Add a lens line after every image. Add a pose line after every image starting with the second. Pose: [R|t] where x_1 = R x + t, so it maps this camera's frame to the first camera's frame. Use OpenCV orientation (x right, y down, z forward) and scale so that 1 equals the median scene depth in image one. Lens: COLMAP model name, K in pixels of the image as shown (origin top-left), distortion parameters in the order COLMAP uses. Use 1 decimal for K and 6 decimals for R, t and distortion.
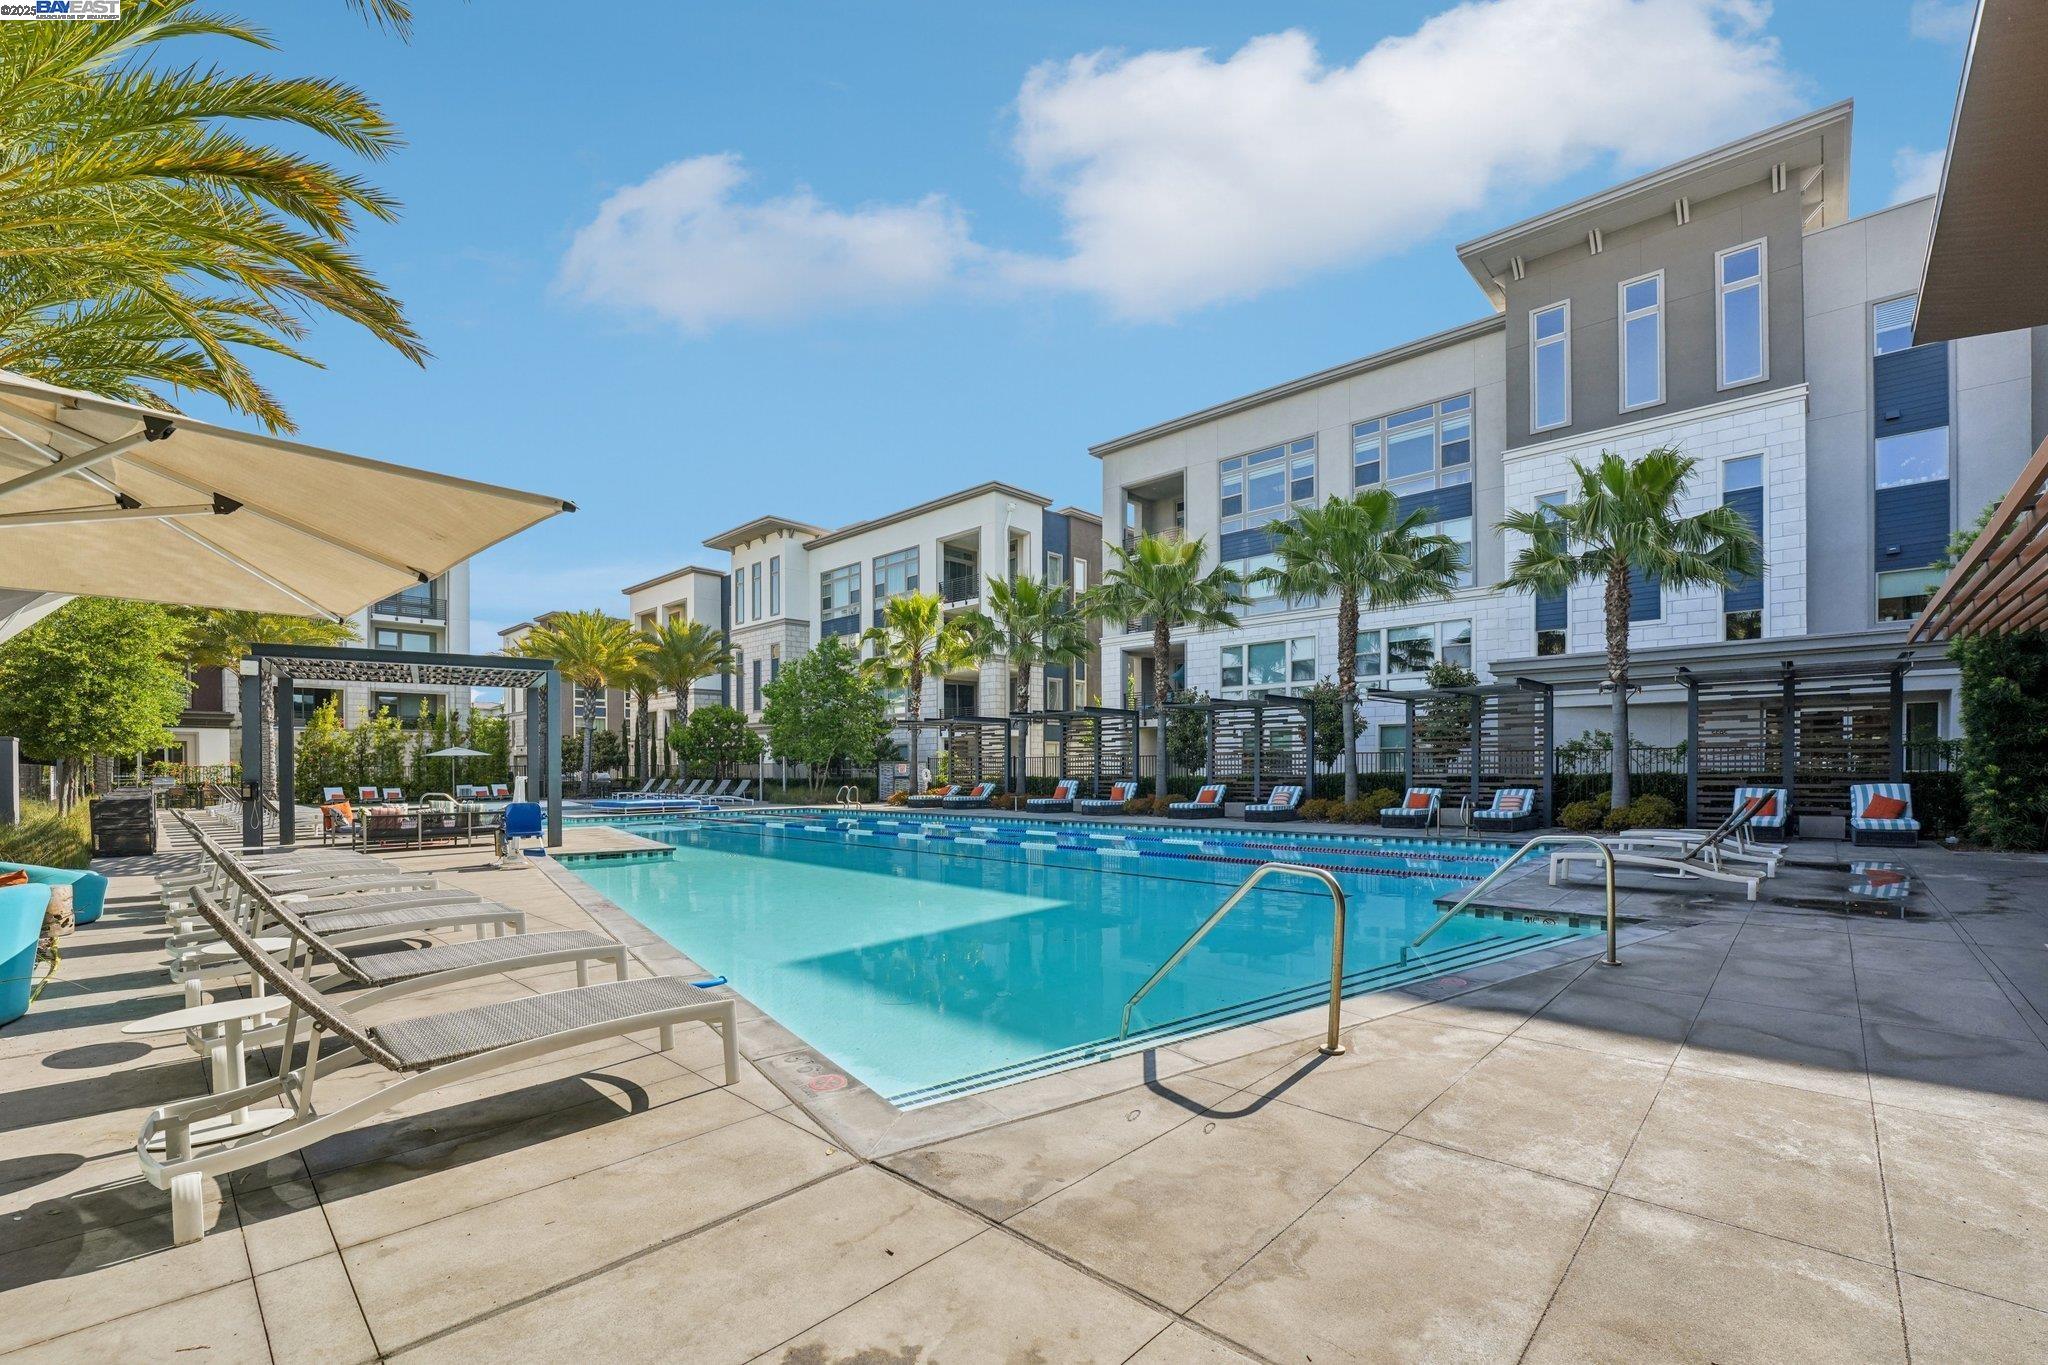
lens RADIAL K [[858.5, 0, 1030.4], [0, 858.5, 780.1], [0, 0, 1]] dist [-0.093418, -0.000032]
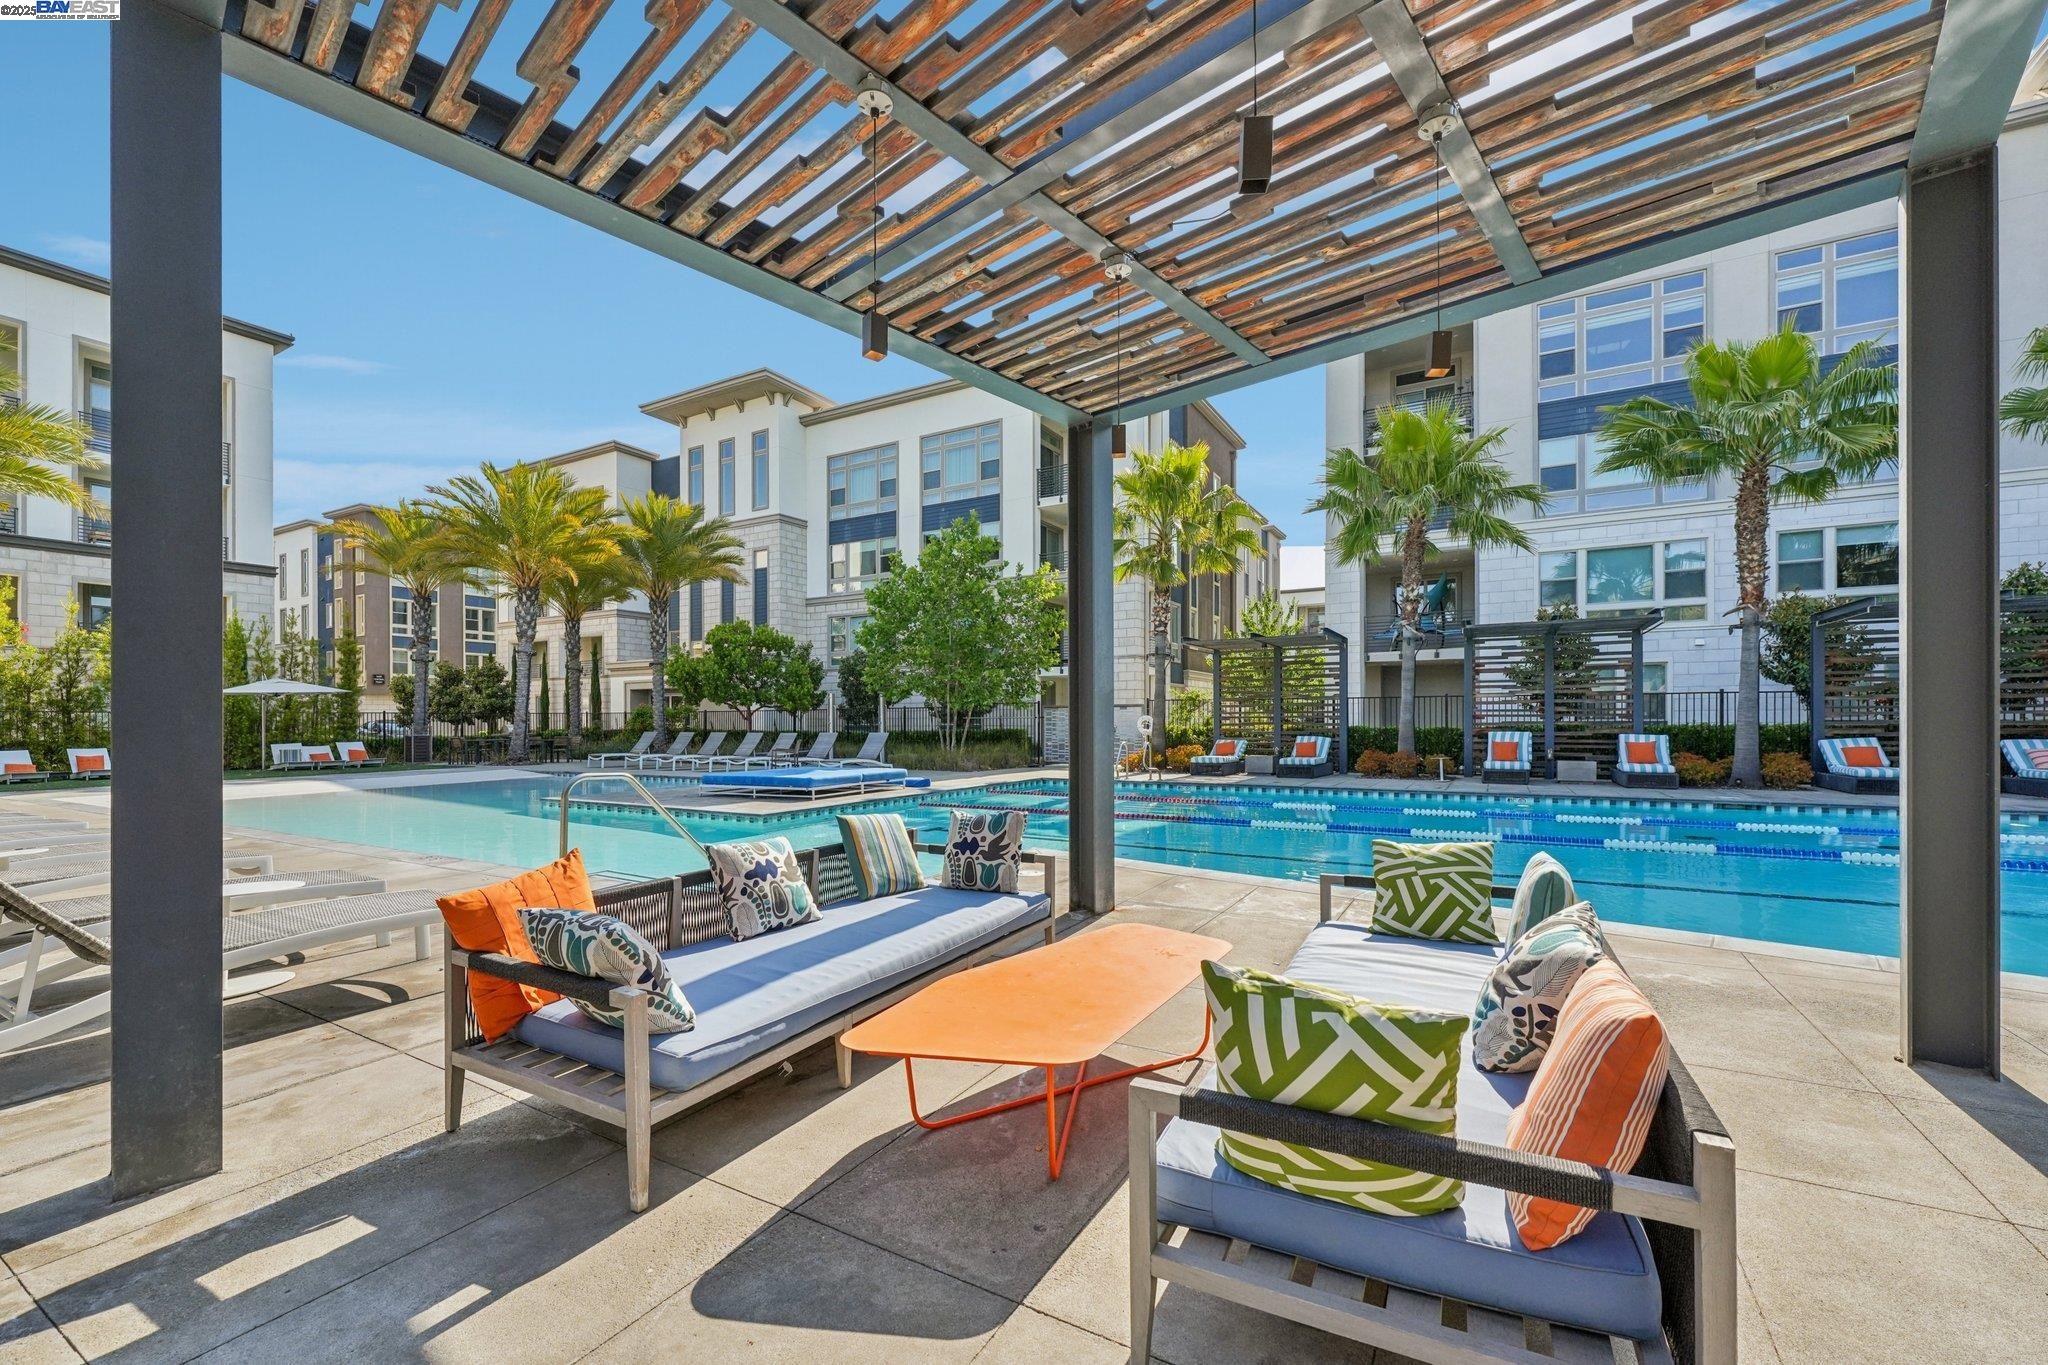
lens RADIAL K [[843.9, 0, 1016.1], [0, 843.9, 718.1], [0, 0, 1]] dist [-0.027319, 0.000007]
pose [[0.977483, -0.000713, 0.211012, -0.241740], [0.003804, 0.999891, -0.014243, -0.001683], [-0.210979, 0.014725, 0.977380, 0.243906]]
